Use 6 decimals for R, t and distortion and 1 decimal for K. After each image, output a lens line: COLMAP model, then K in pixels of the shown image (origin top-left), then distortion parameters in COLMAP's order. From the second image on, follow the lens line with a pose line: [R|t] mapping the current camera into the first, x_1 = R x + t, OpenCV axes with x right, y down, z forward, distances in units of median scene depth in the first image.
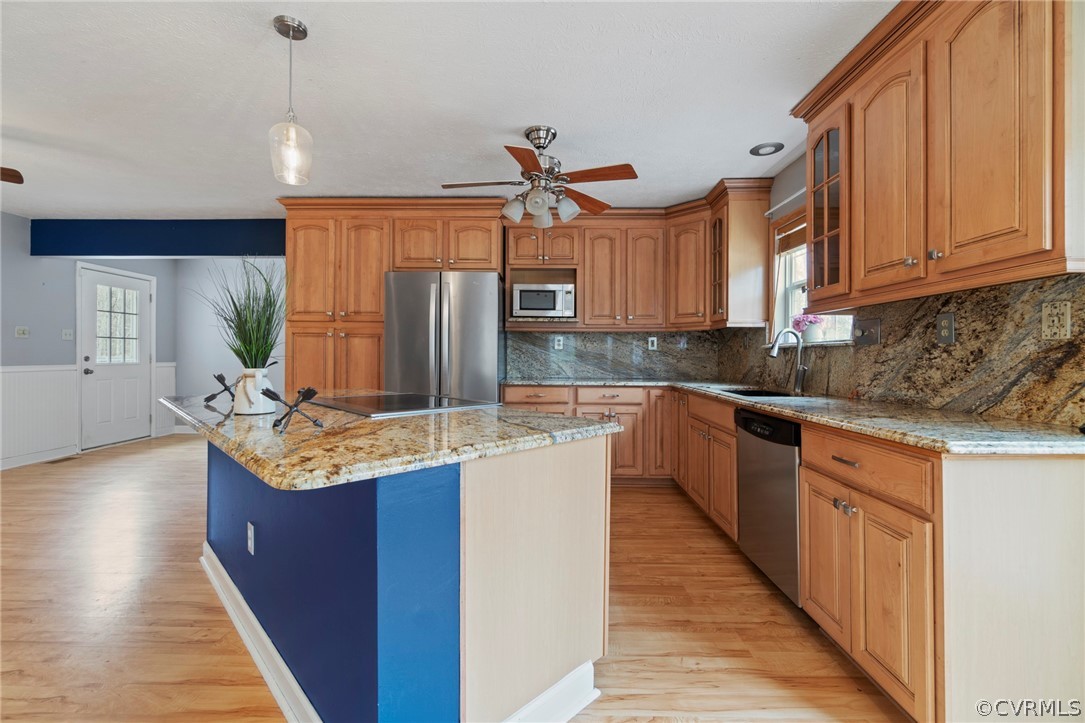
lens RADIAL K [[467.4, 0, 538.5], [0, 467.4, 356.3], [0, 0, 1]] dist [-0.006299, 0.001192]
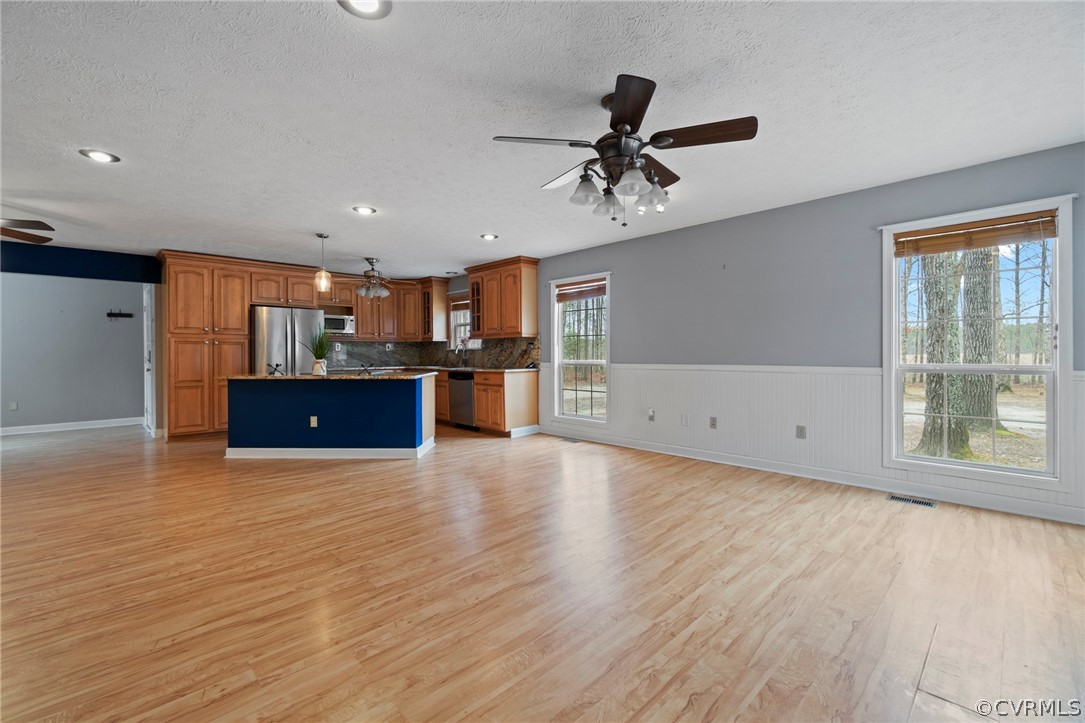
lens RADIAL K [[467.4, 0, 537.4], [0, 467.4, 355.4], [0, 0, 1]] dist [-0.006299, 0.001192]
pose [[0.711376, -0.012702, 0.702697, -0.753489], [0.011066, 0.999915, 0.006872, -0.002318], [-0.702724, 0.002888, 0.711456, -0.884428]]
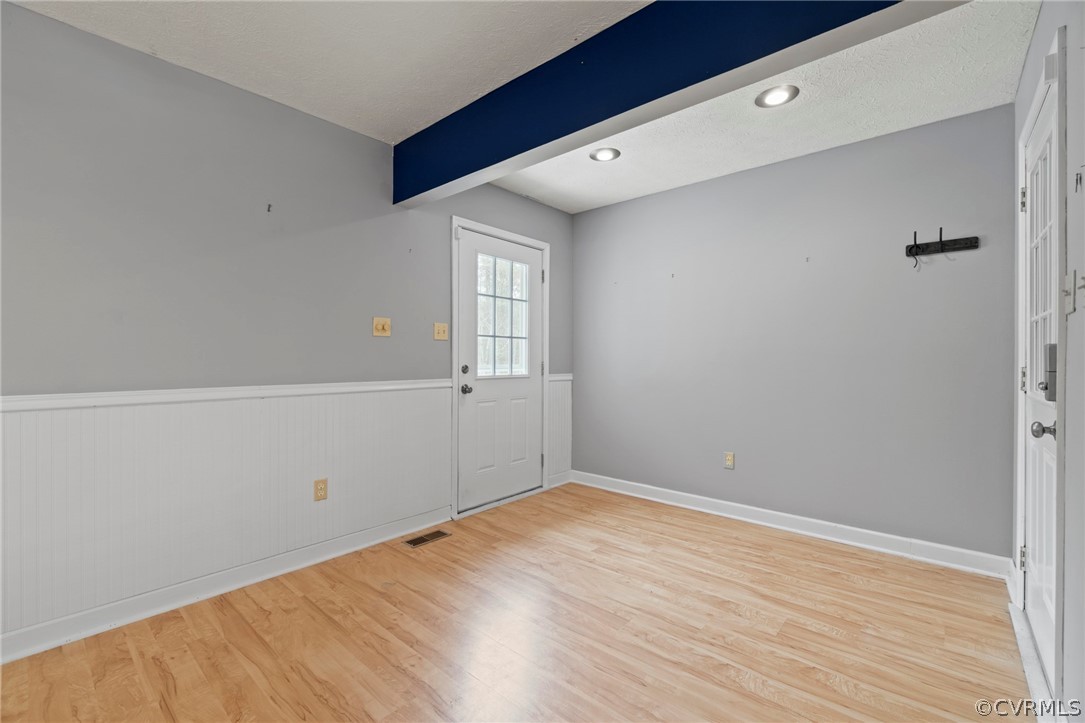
lens RADIAL K [[467.4, 0, 533.7], [0, 467.4, 357.9], [0, 0, 1]] dist [-0.006299, 0.001192]
pose [[0.755344, -0.002042, -0.655325, -0.634807], [-0.002720, 0.999977, -0.006251, -0.008585], [0.655323, 0.006504, 0.755321, 0.763983]]
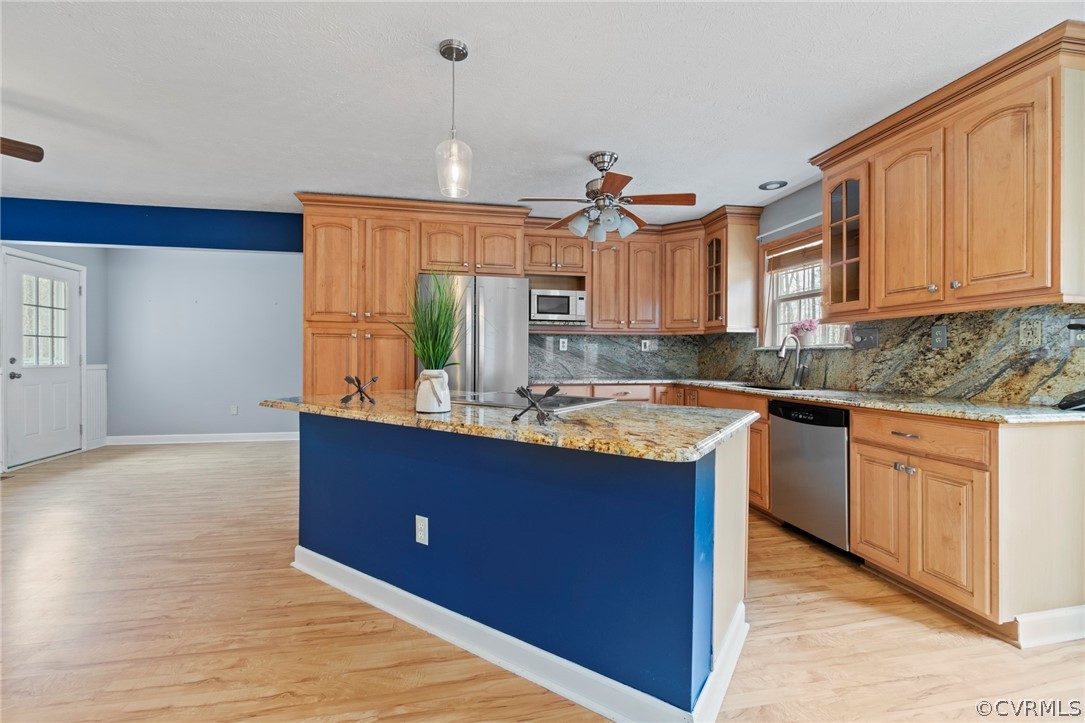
lens RADIAL K [[467.4, 0, 538.4], [0, 467.4, 359.7], [0, 0, 1]] dist [-0.006299, 0.001192]
pose [[0.978358, -0.002218, 0.206906, -0.270200], [0.000891, 0.999978, 0.006503, -0.001603], [-0.206916, -0.006178, 0.978339, -0.043045]]
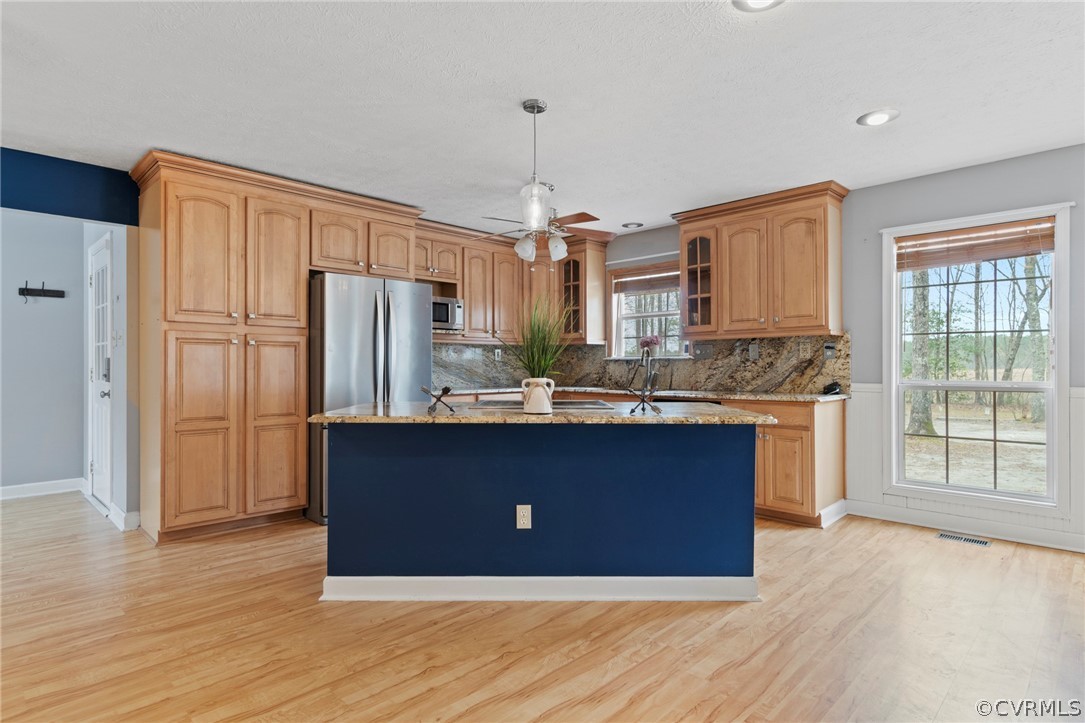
lens RADIAL K [[576.7, 0, 539.1], [0, 576.7, 365.0], [0, 0, 1]] dist [0.001280, -0.000847]
pose [[0.694002, -0.005512, 0.719952, -0.787372], [0.006691, 0.999977, 0.001206, -0.005043], [-0.719942, 0.003981, 0.694023, -0.039310]]
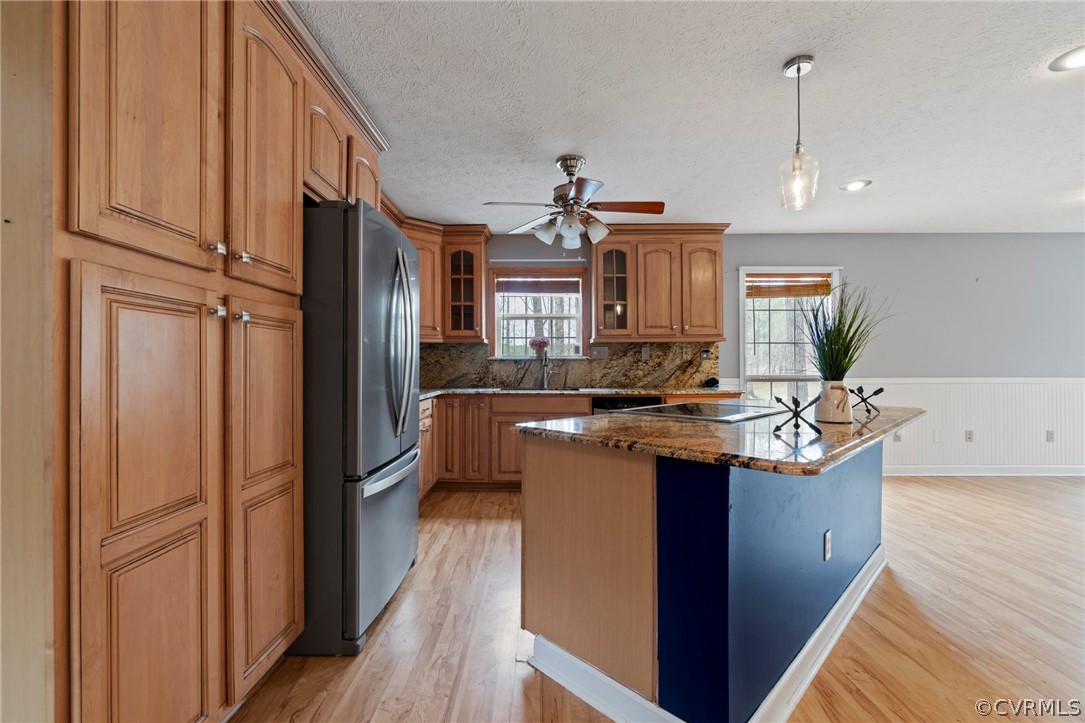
lens RADIAL K [[467.4, 0, 535.2], [0, 467.4, 365.1], [0, 0, 1]] dist [-0.006299, 0.001192]
pose [[-0.001168, -0.008879, 0.999960, -0.774607], [0.003129, 0.999956, 0.008882, -0.010957], [-0.999994, 0.003139, -0.001140, 0.775093]]
